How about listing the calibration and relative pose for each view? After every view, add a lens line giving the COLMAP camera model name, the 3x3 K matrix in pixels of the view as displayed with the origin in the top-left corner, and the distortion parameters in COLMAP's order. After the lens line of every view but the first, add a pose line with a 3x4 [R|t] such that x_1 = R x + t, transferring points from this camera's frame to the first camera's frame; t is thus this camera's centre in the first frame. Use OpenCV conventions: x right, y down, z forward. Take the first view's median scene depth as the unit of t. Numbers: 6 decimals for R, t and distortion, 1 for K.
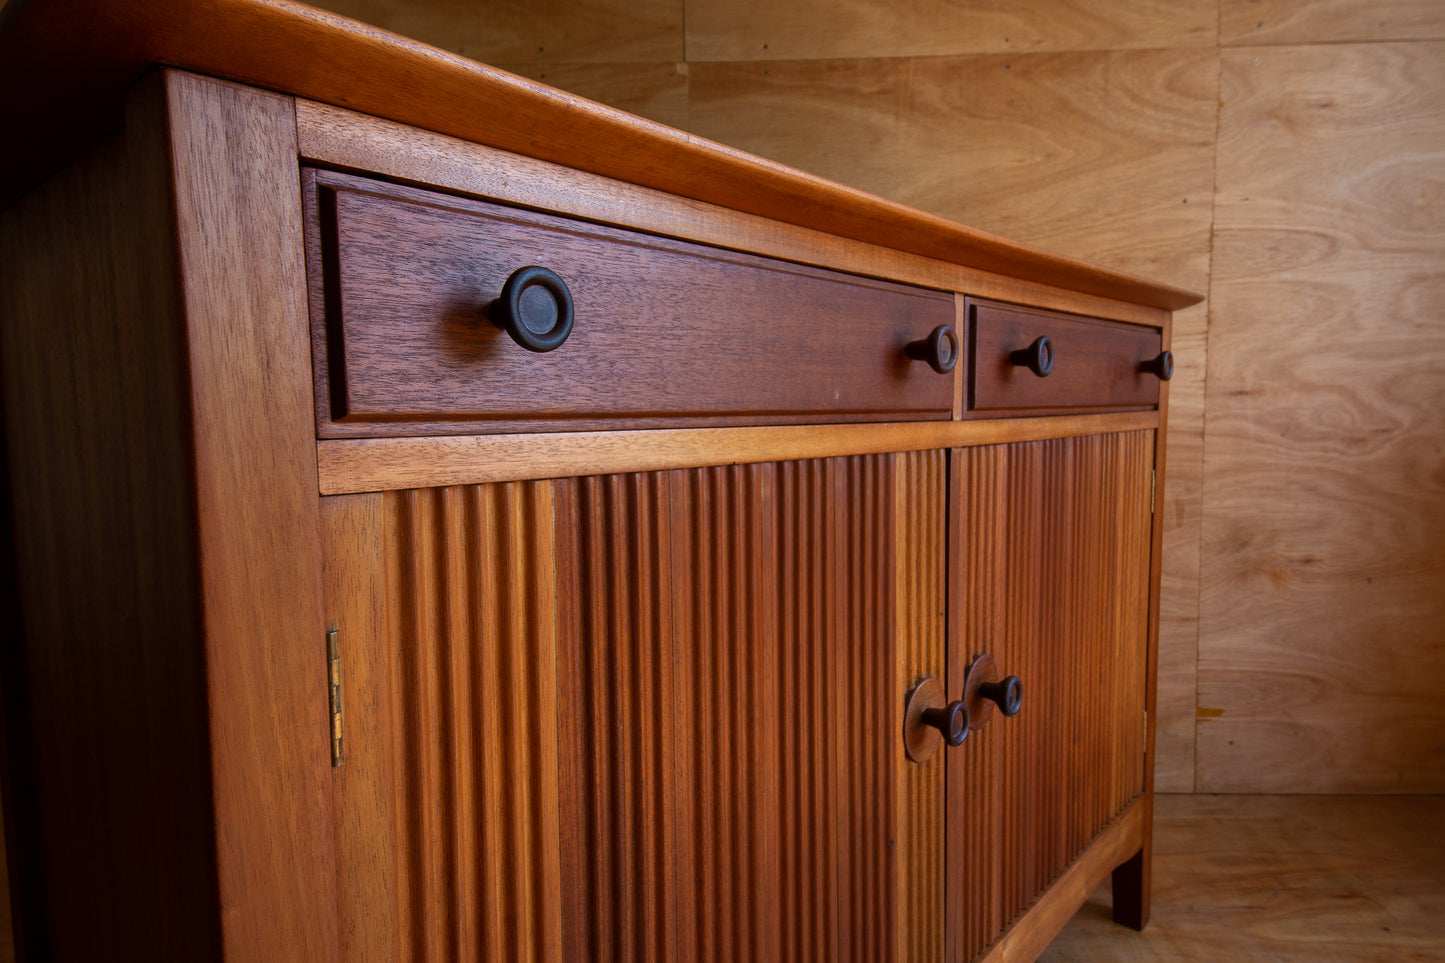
lens RADIAL K [[865.0, 0, 724.0], [0, 865.0, 486.6], [0, 0, 1]] dist [0.053822, -0.033544]
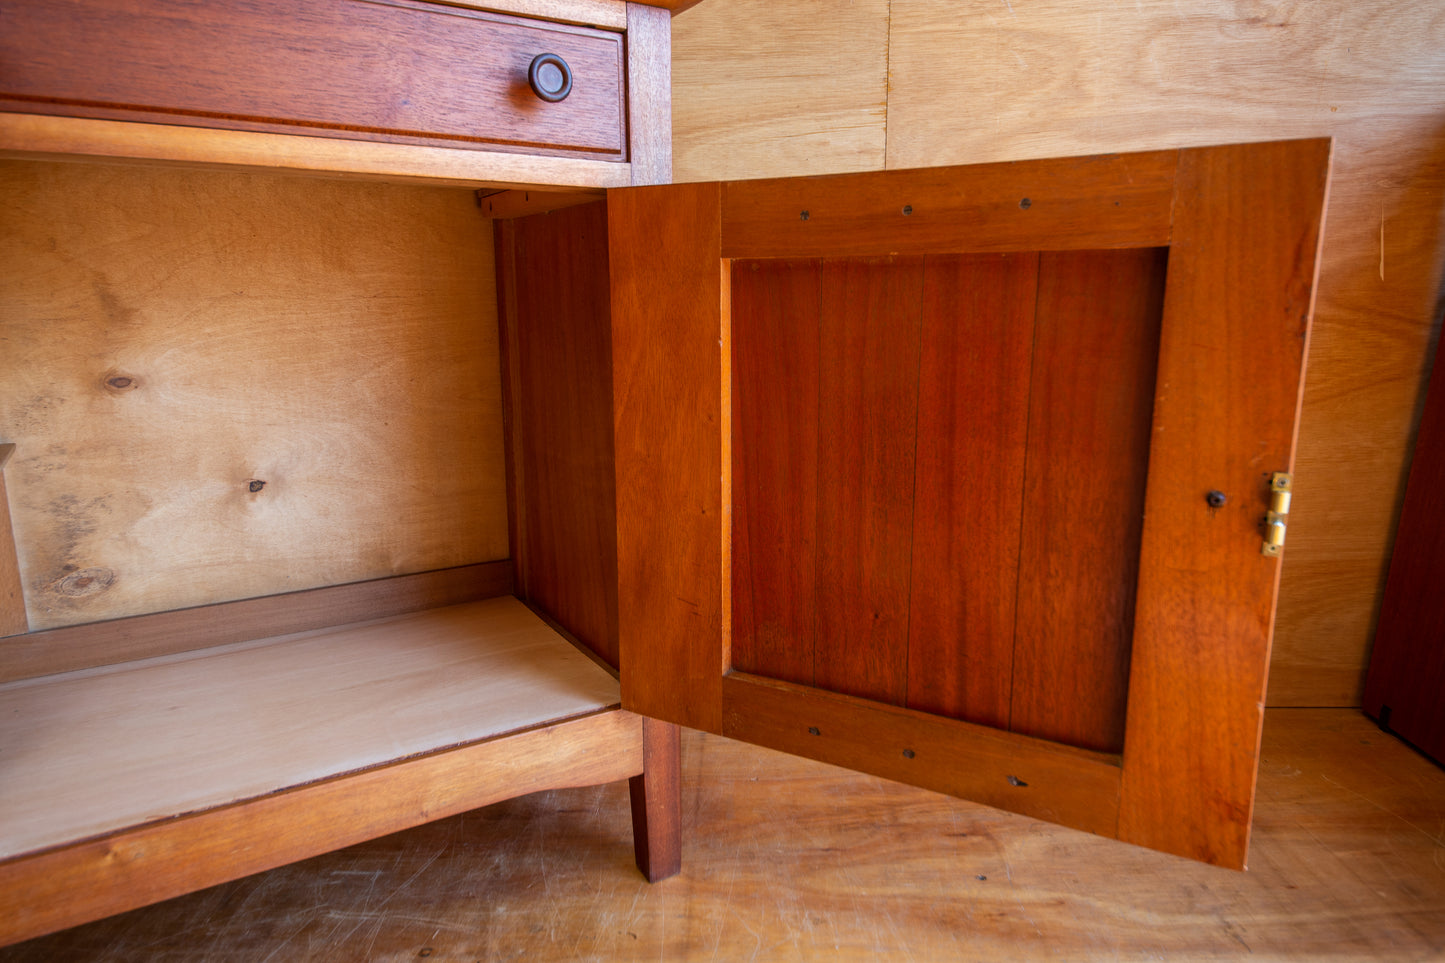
lens RADIAL K [[926.0, 0, 721.7], [0, 926.0, 487.1], [0, 0, 1]] dist [0.066176, -0.040563]
pose [[0.999830, -0.000535, 0.018426, 0.400628], [-0.001353, 0.994752, 0.102302, 0.066130], [-0.018384, -0.102310, 0.994583, 0.185373]]
